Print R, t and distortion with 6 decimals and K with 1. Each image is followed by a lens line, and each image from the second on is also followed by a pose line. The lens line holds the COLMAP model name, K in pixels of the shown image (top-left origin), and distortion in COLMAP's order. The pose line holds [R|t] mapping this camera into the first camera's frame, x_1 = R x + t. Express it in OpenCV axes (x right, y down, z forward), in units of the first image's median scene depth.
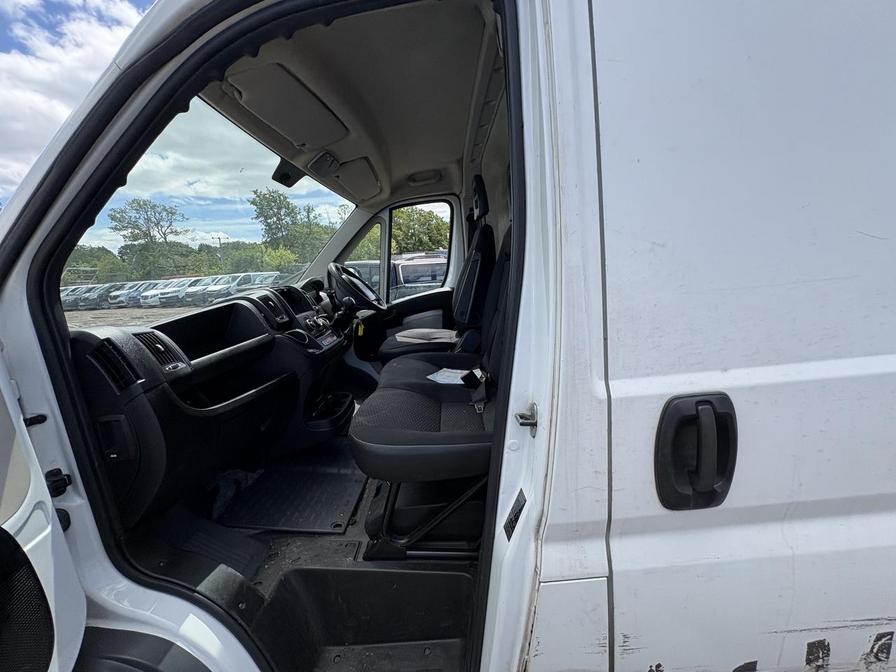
lens RADIAL K [[356.2, 0, 448.6], [0, 356.2, 337.9], [0, 0, 1]] dist [-0.000126, -0.000288]
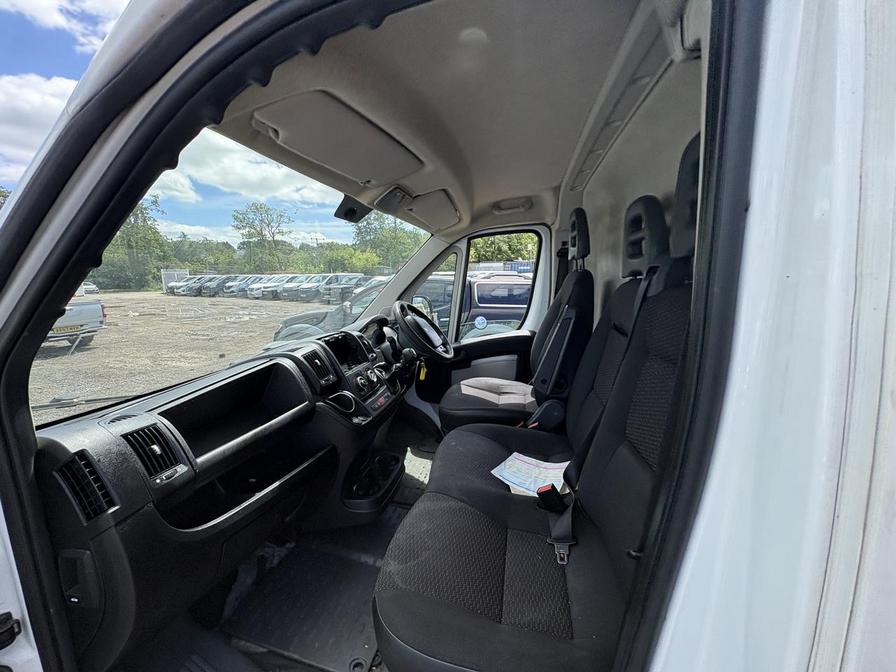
lens RADIAL K [[356.0, 0, 447.2], [0, 356.0, 336.0], [0, 0, 1]] dist [0.003094, -0.000104]
pose [[0.975428, 0.092495, -0.199964, -0.018655], [-0.096942, 0.995211, -0.012541, -0.116478], [0.197847, 0.031617, 0.979723, 0.144260]]
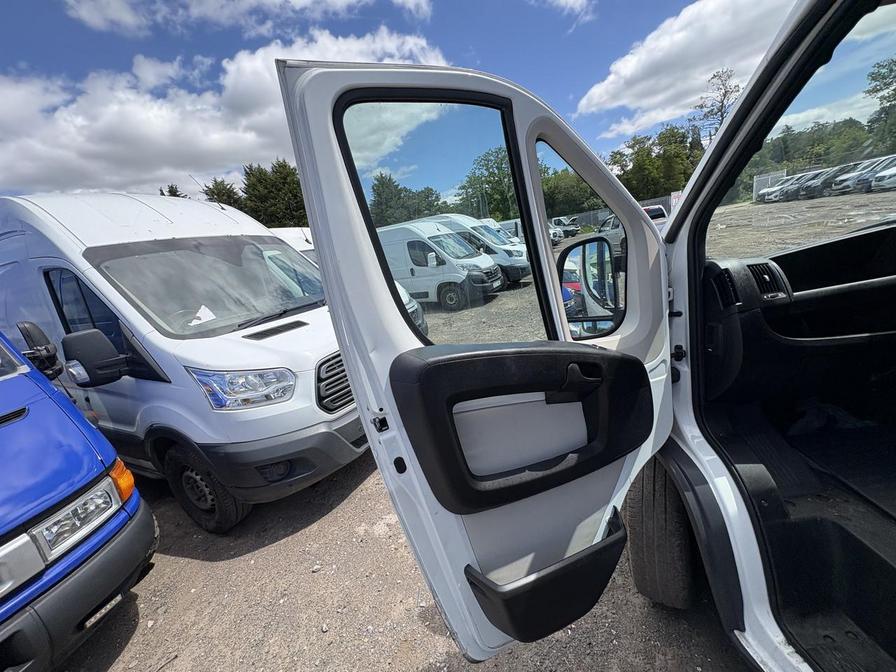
lens RADIAL K [[356.0, 0, 447.2], [0, 356.0, 336.0], [0, 0, 1]] dist [0.003094, -0.000104]
pose [[0.019089, 0.305654, -0.951951, 0.157892], [-0.014770, 0.952107, 0.305407, -0.058359], [0.999709, 0.008231, 0.022689, -0.043600]]
